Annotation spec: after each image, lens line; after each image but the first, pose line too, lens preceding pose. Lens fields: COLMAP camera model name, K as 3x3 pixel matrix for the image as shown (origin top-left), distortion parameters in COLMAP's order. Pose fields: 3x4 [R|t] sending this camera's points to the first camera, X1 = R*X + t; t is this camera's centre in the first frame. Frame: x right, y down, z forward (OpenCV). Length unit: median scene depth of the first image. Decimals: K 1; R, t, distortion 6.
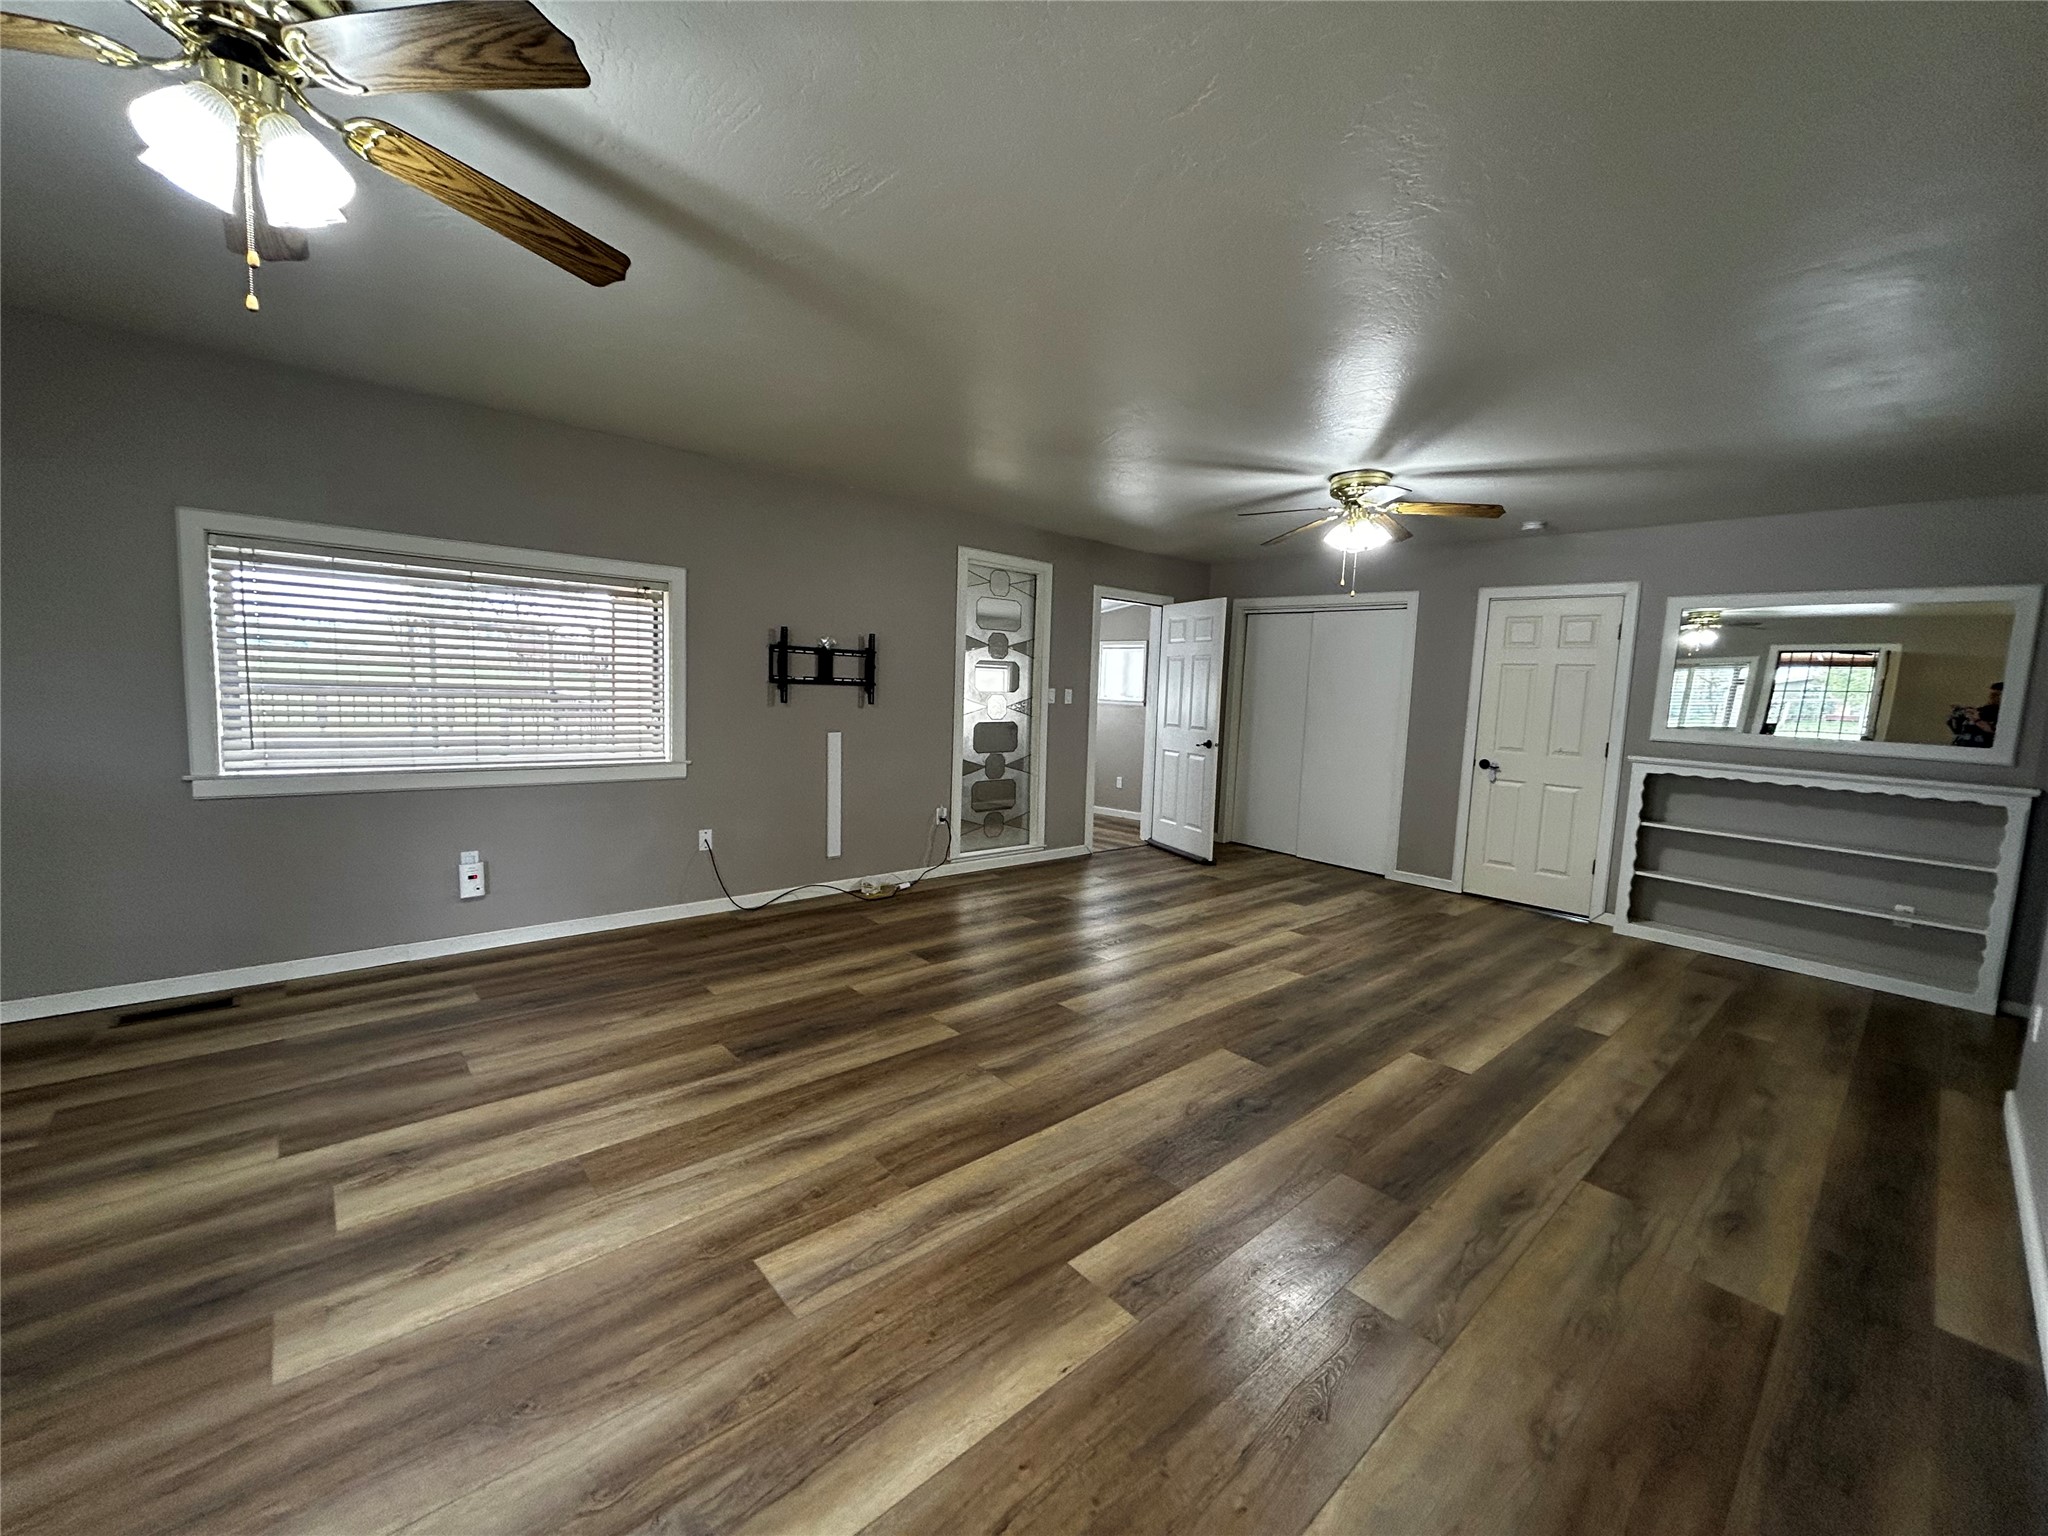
lens RADIAL K [[821.4, 0, 1032.5], [0, 821.4, 771.0], [0, 0, 1]] dist [-0.007180, 0.000261]
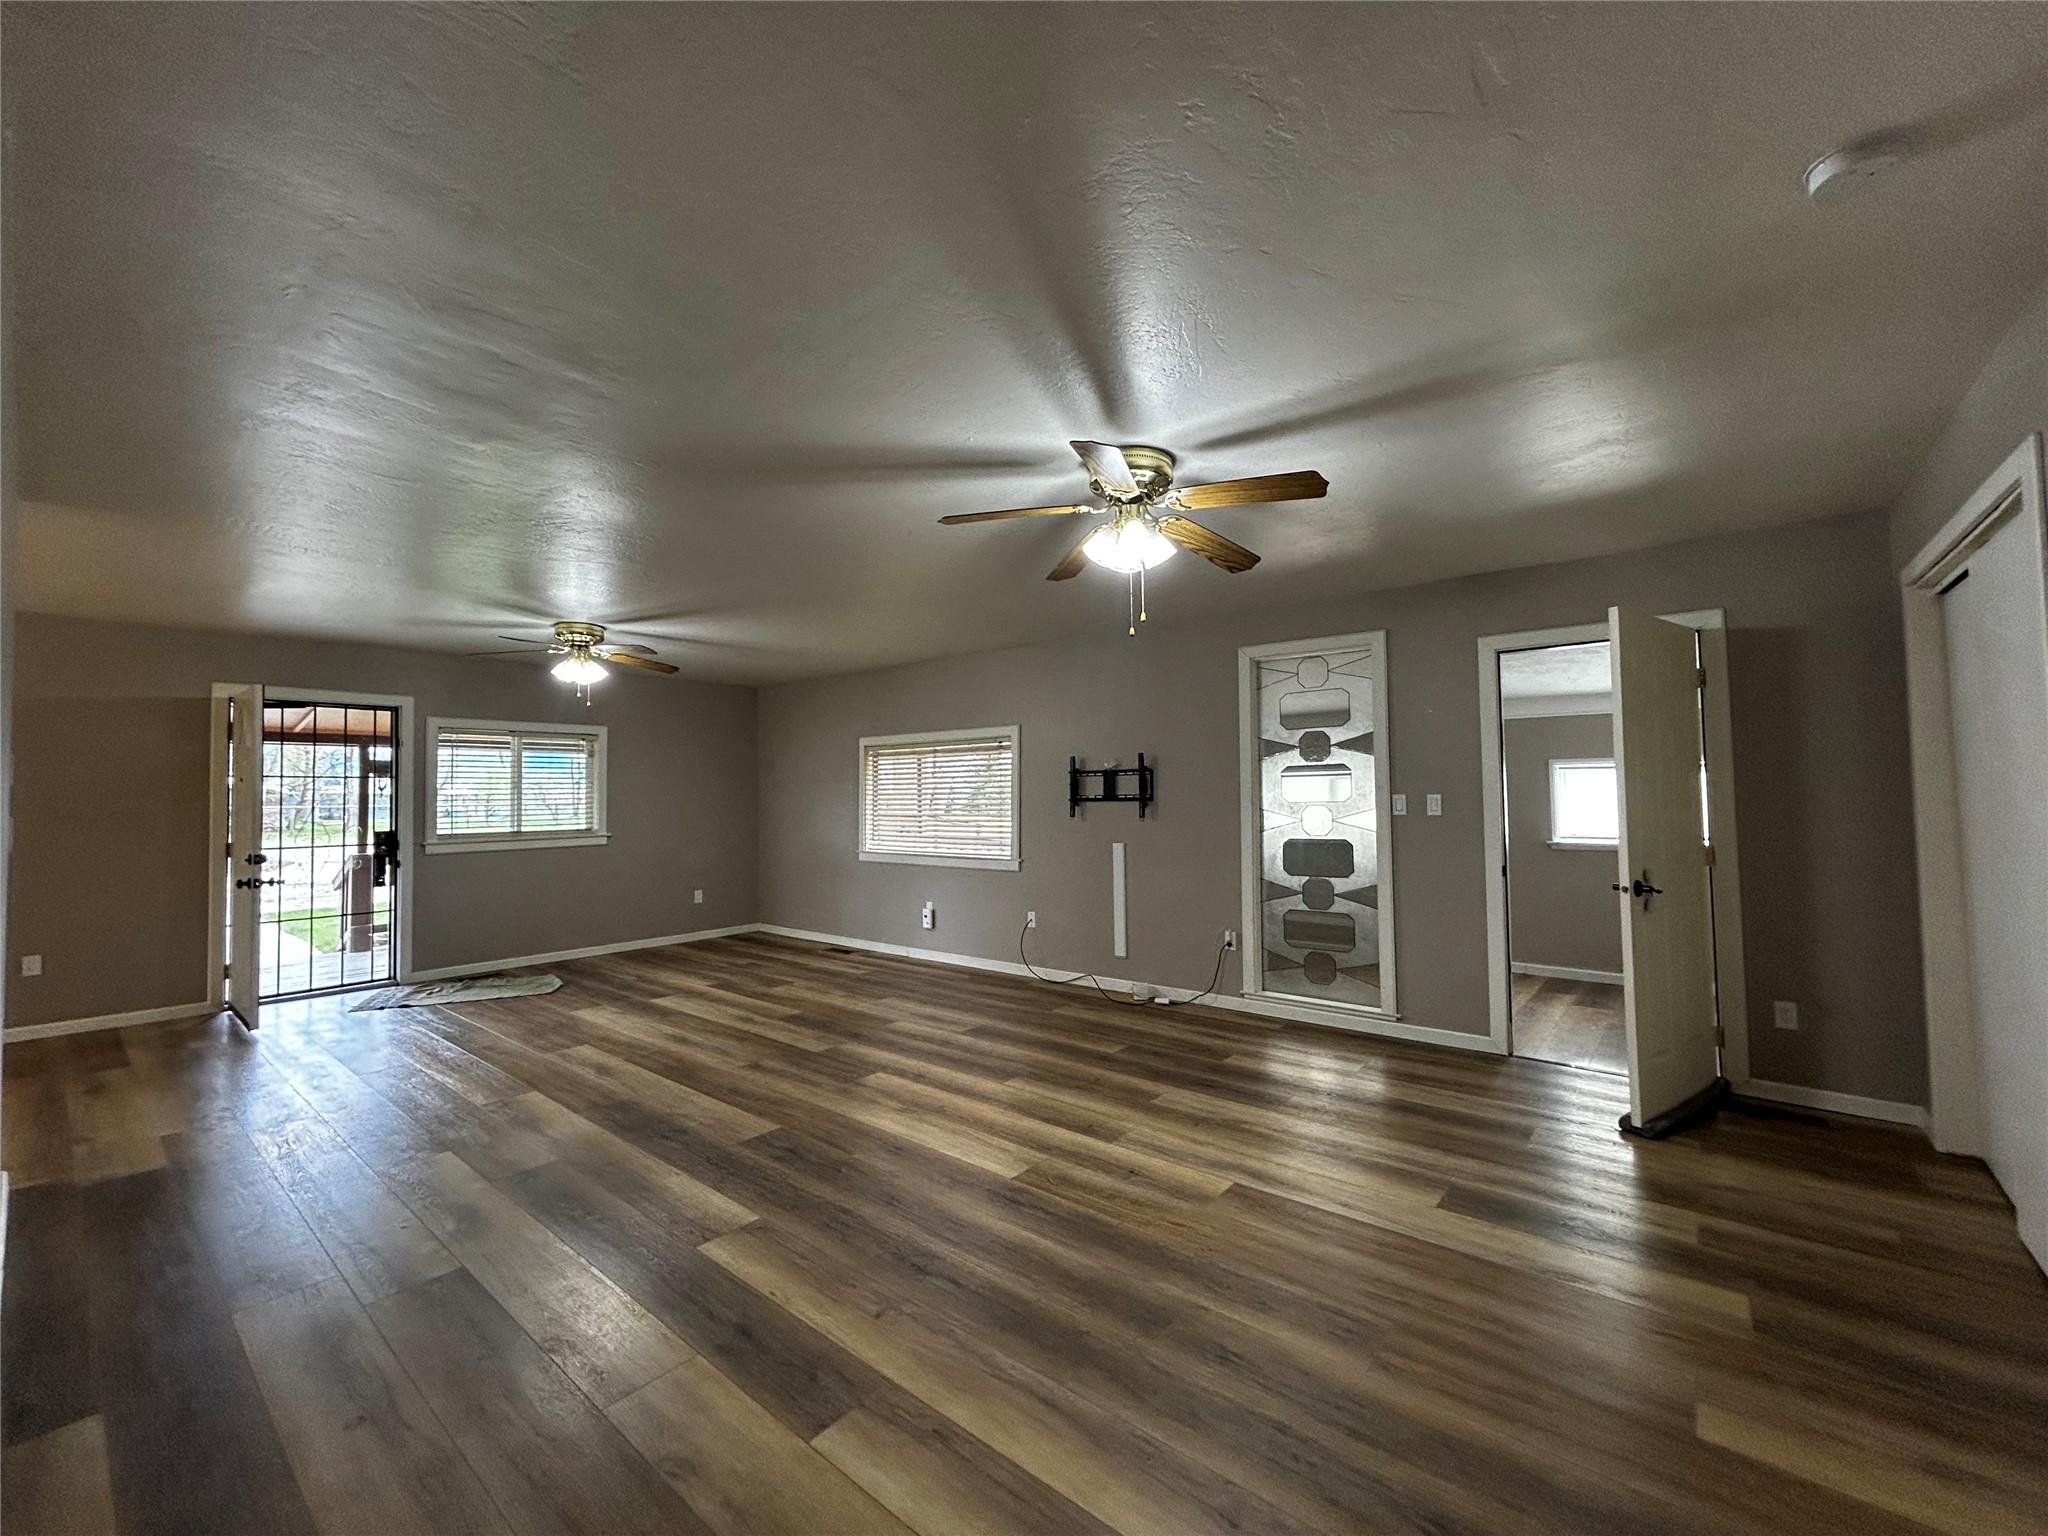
lens RADIAL K [[821.4, 0, 1017.7], [0, 821.4, 760.4], [0, 0, 1]] dist [-0.007180, 0.000261]
pose [[0.145172, -0.090310, -0.985276, 0.885228], [-0.090905, 0.990396, -0.104173, -0.030427], [0.985222, 0.104689, 0.135568, 0.721383]]
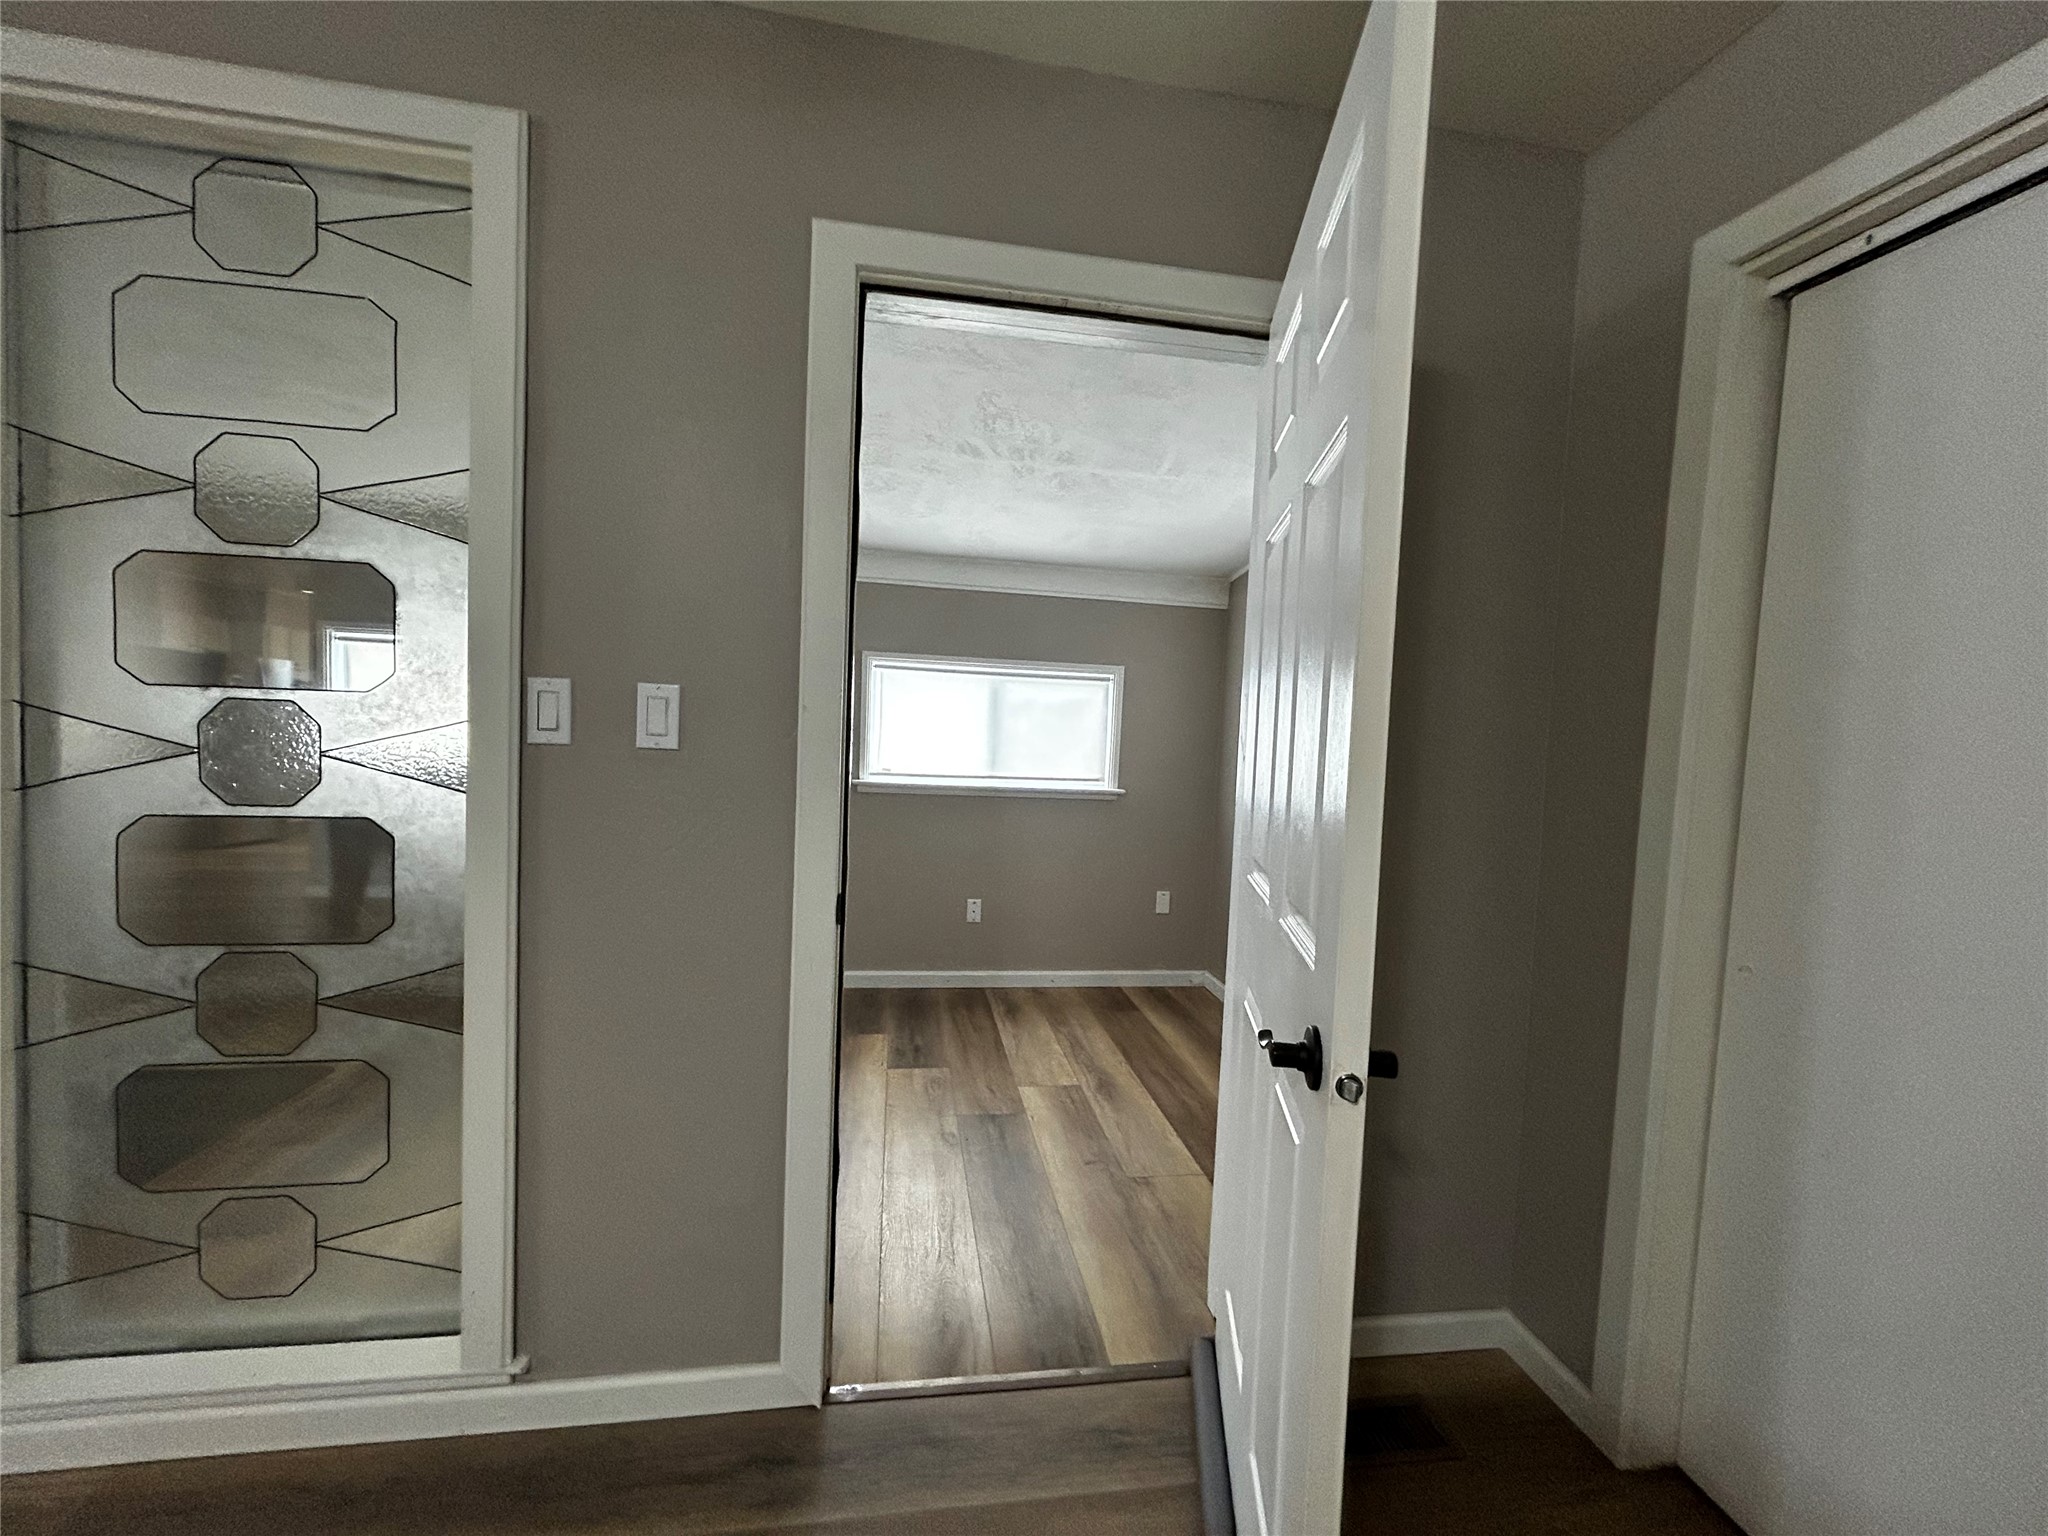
lens RADIAL K [[821.4, 0, 1031.2], [0, 821.4, 766.5], [0, 0, 1]] dist [-0.007180, 0.000261]
pose [[0.844231, 0.028704, -0.535210, 0.325982], [-0.067656, 0.996285, -0.053287, -0.093470], [0.531692, 0.081197, 0.843036, 1.127432]]
